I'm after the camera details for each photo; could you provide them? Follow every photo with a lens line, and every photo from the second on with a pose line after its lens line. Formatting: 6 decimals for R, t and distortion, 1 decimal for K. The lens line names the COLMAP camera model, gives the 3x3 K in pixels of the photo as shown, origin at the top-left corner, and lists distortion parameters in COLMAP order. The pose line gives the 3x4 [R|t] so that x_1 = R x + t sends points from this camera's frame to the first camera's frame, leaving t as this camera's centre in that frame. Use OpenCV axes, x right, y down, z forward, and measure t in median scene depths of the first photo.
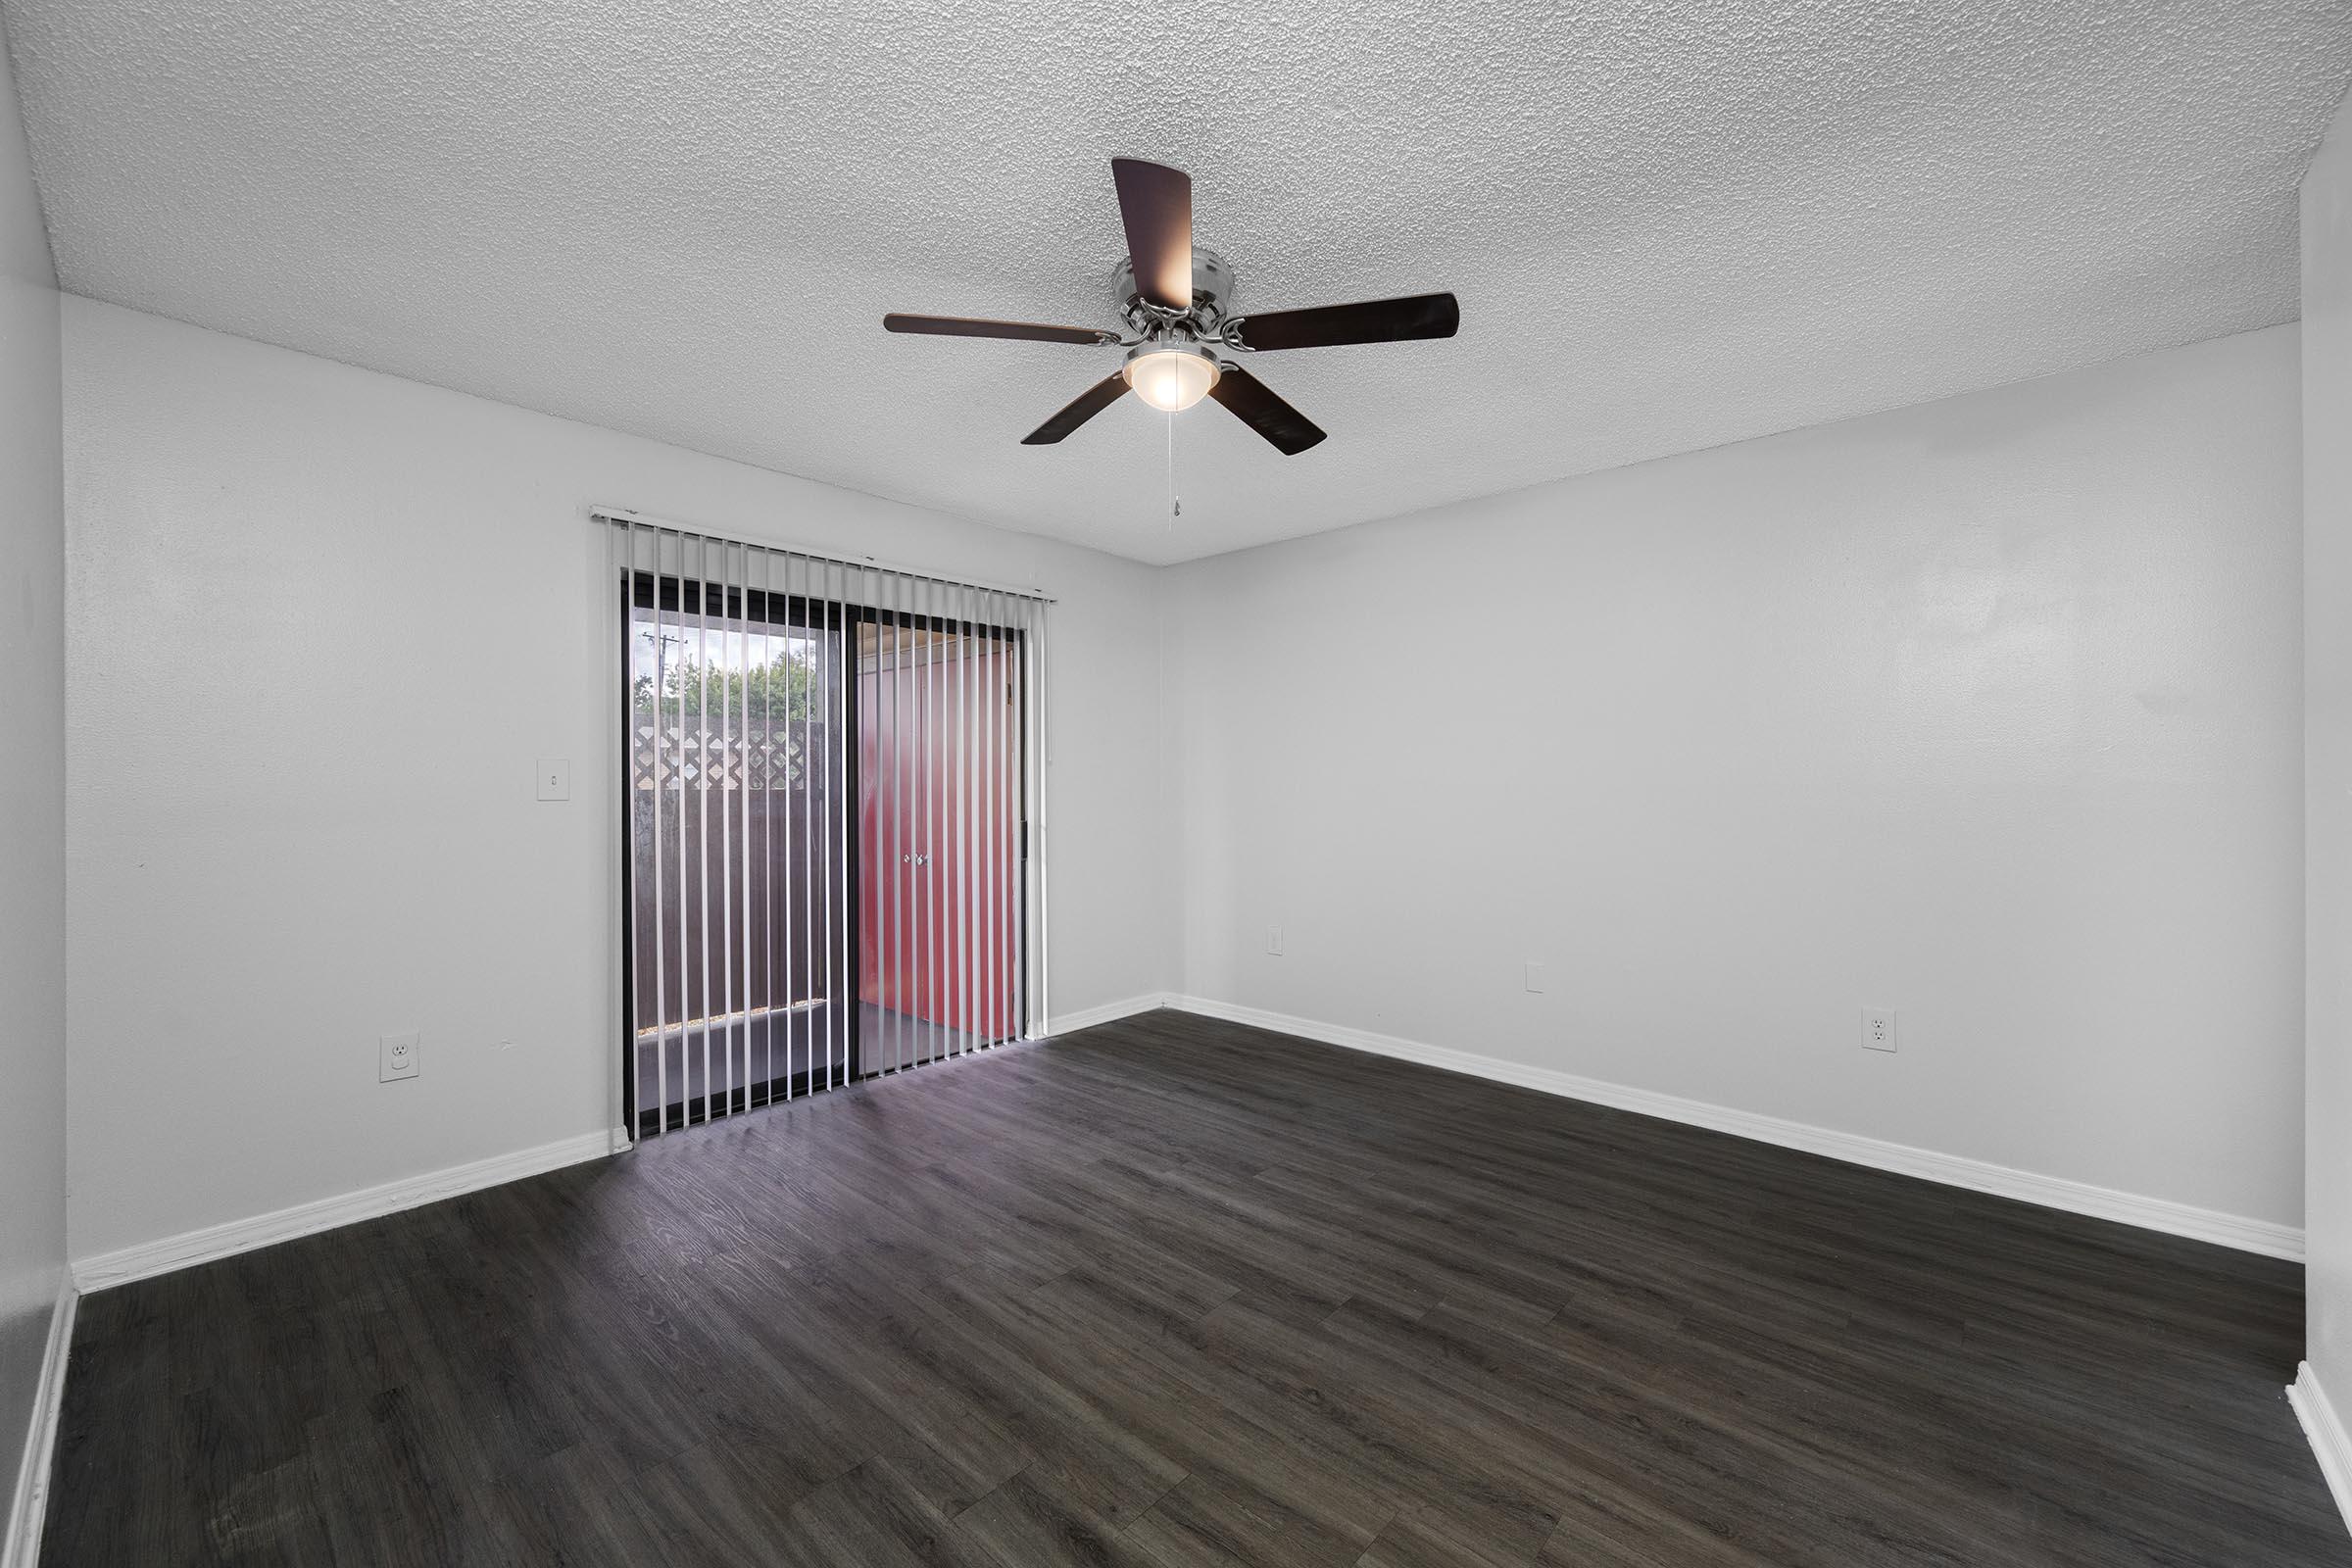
lens RADIAL K [[929.8, 0, 1179.3], [0, 929.8, 785.6], [0, 0, 1]] dist [0.000310, -0.000267]
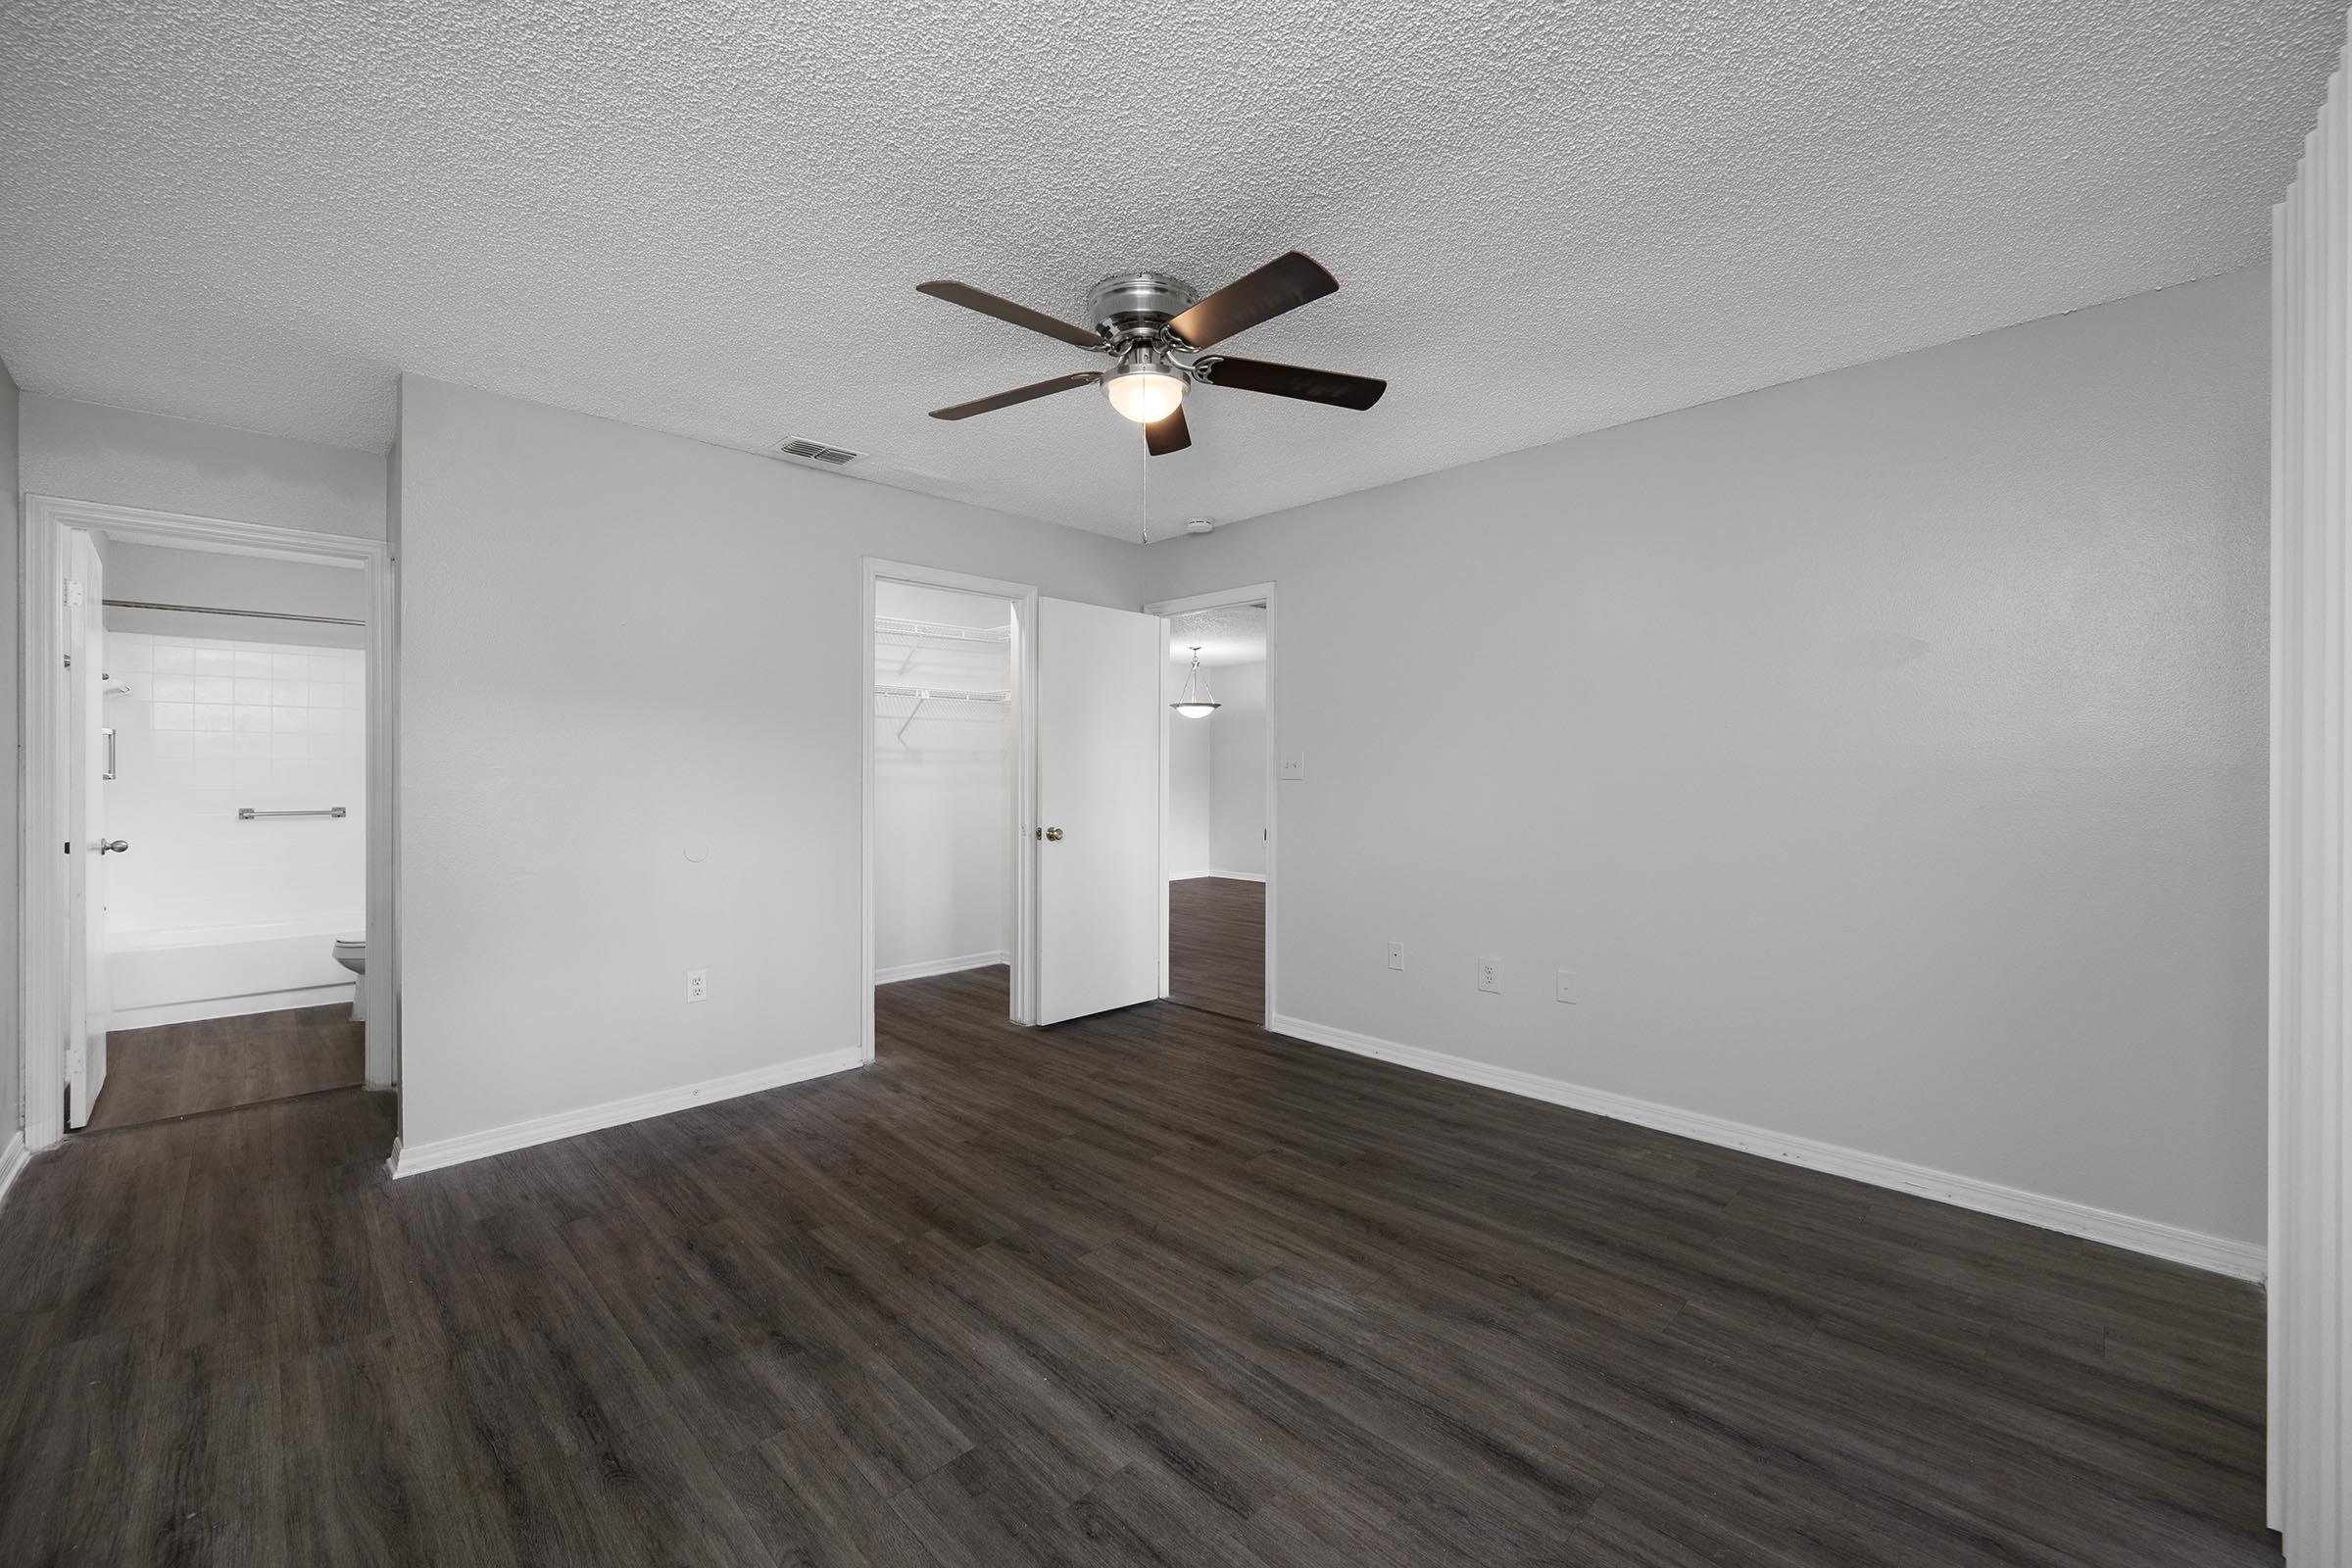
lens RADIAL K [[929.8, 0, 1162.6], [0, 929.8, 775.6], [0, 0, 1]] dist [0.000310, -0.000267]
pose [[-0.997826, 0.001162, 0.065896, -0.093420], [0.001628, 0.999974, 0.007008, 0.006770], [-0.065886, 0.007100, -0.997802, 1.971500]]
